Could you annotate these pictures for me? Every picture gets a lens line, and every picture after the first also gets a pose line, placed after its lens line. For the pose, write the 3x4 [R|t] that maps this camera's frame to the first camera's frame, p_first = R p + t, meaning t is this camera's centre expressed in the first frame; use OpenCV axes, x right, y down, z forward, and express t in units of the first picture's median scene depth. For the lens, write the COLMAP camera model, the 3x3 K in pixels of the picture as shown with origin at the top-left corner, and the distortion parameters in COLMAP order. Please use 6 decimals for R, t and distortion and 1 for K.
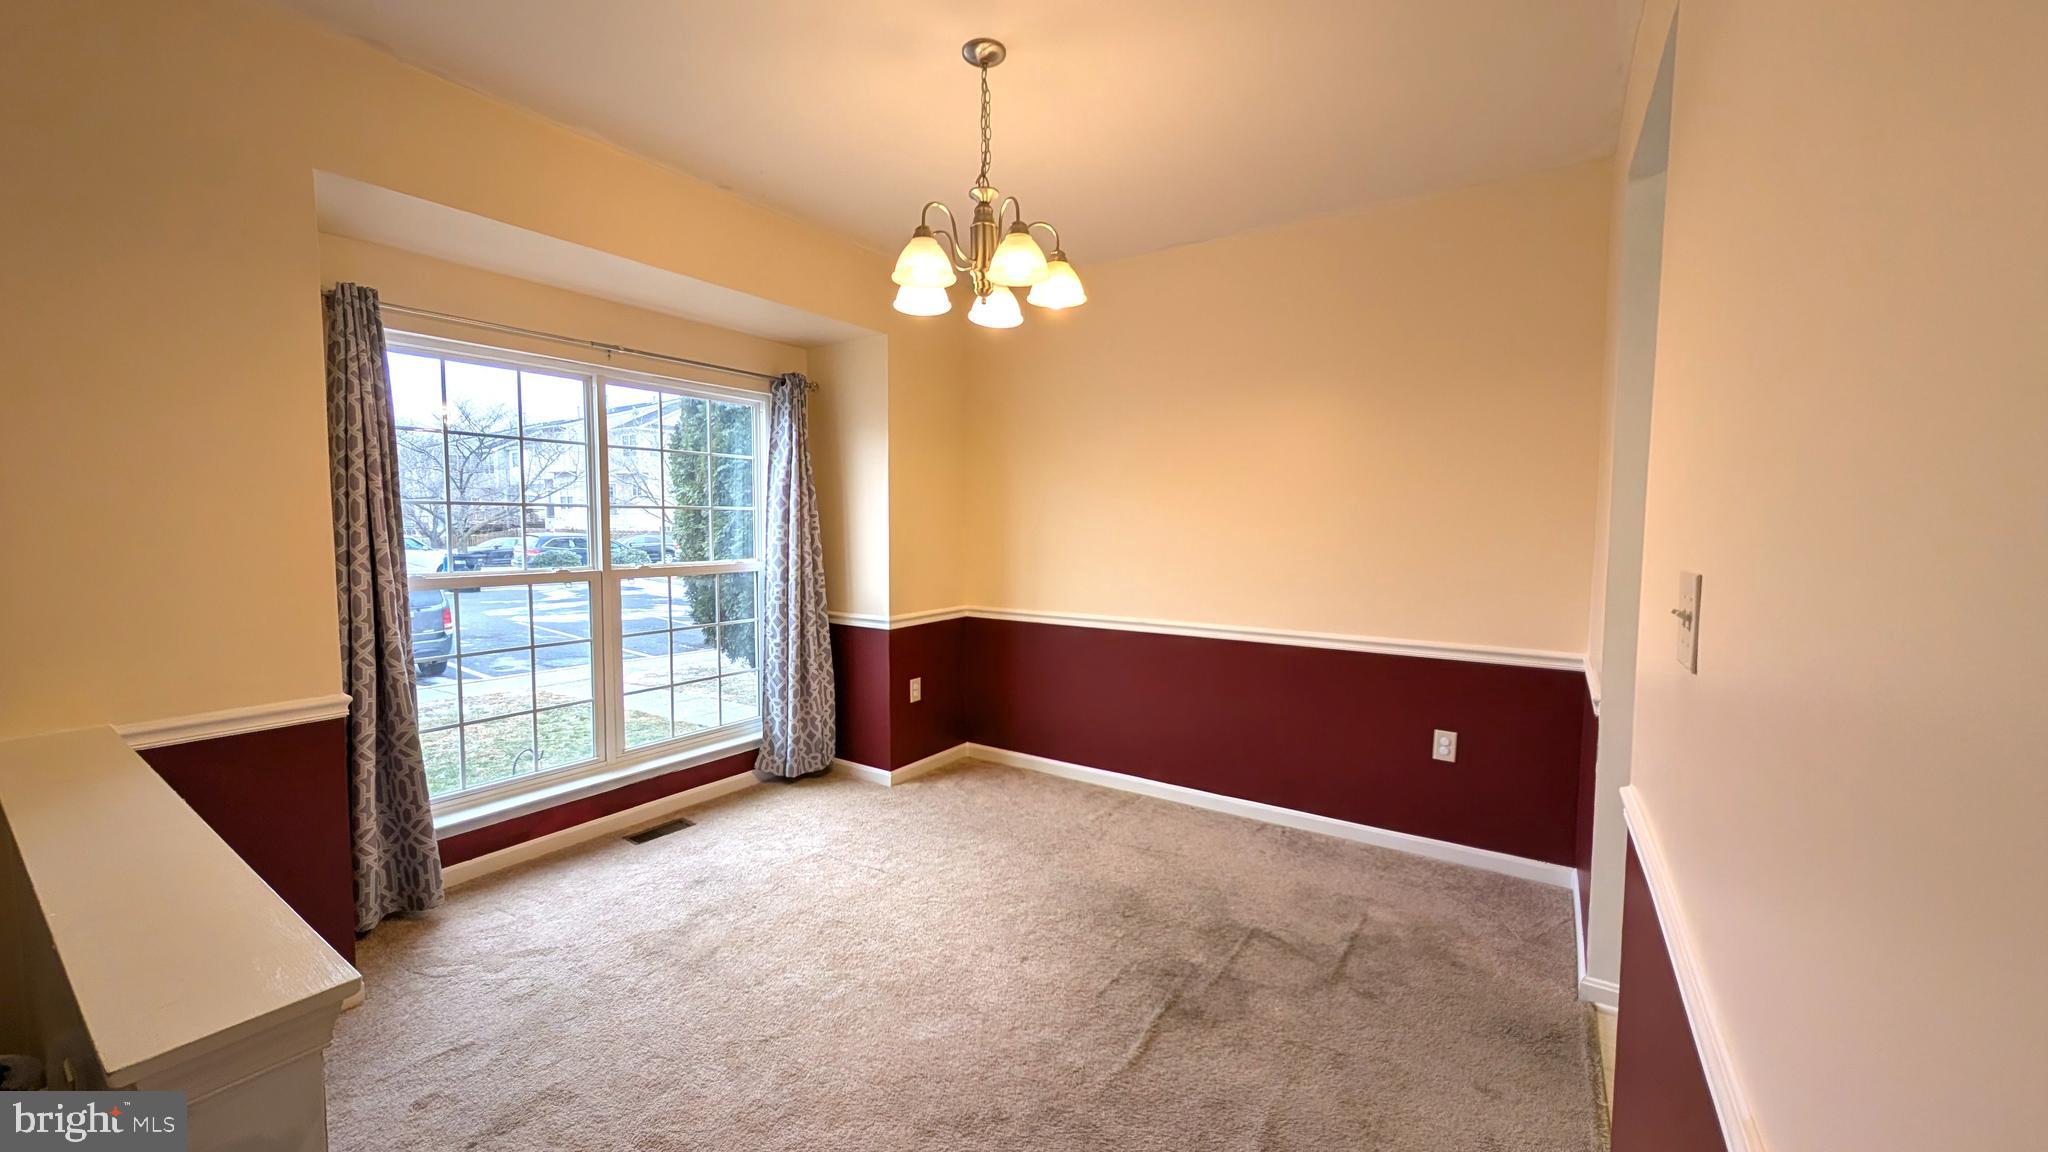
lens RADIAL K [[746.0, 0, 1024.0], [0, 746.0, 576.0], [0, 0, 1]] dist [-0.029382, -0.000076]
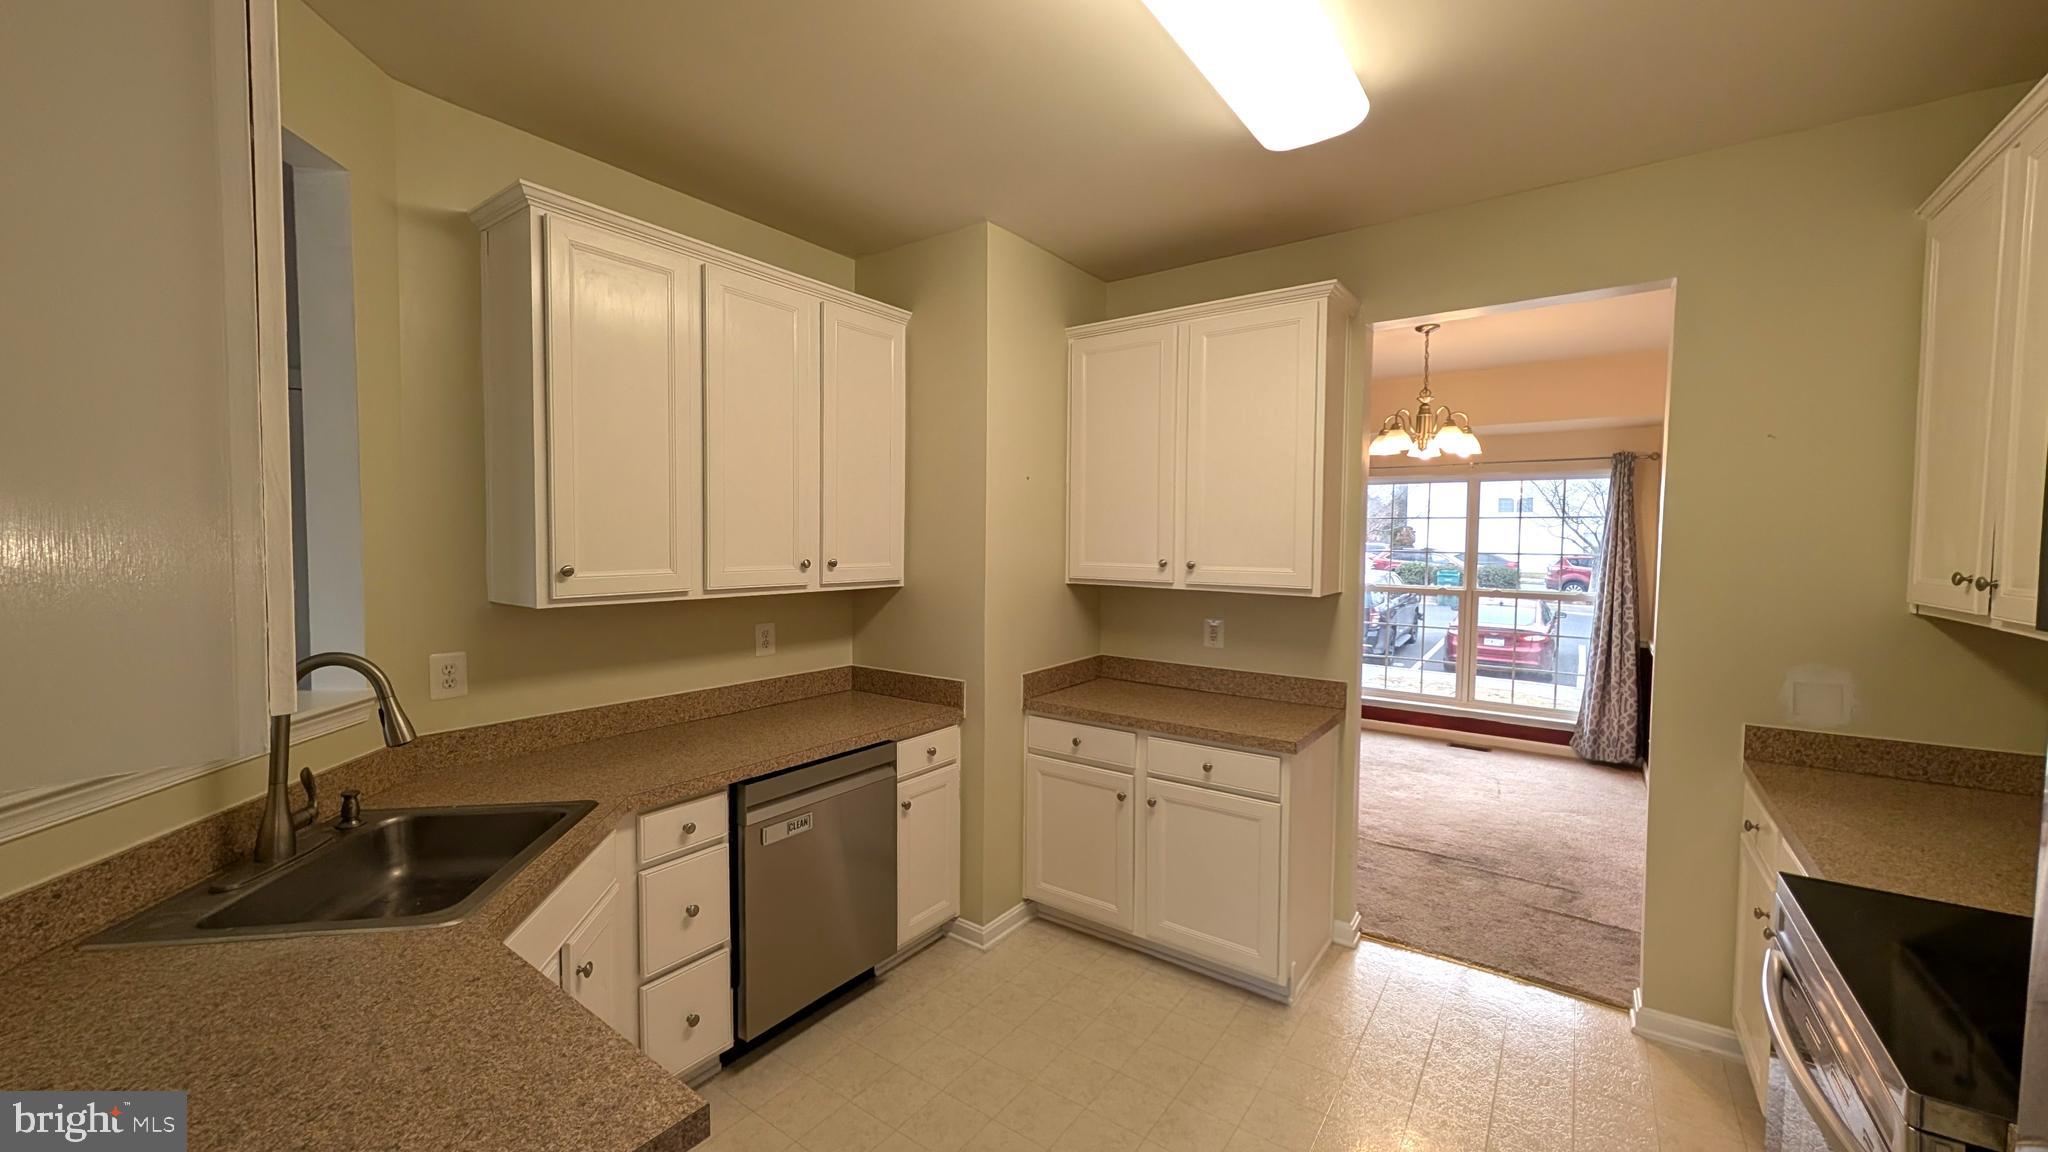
lens RADIAL K [[779.5, 0, 1026.8], [0, 779.5, 569.7], [0, 0, 1]] dist [0.000152, -0.000074]
pose [[-0.026042, 0.041183, -0.998812, 1.083310], [-0.069662, 0.996647, 0.042910, -0.053870], [0.997231, 0.070697, -0.023086, 0.010368]]
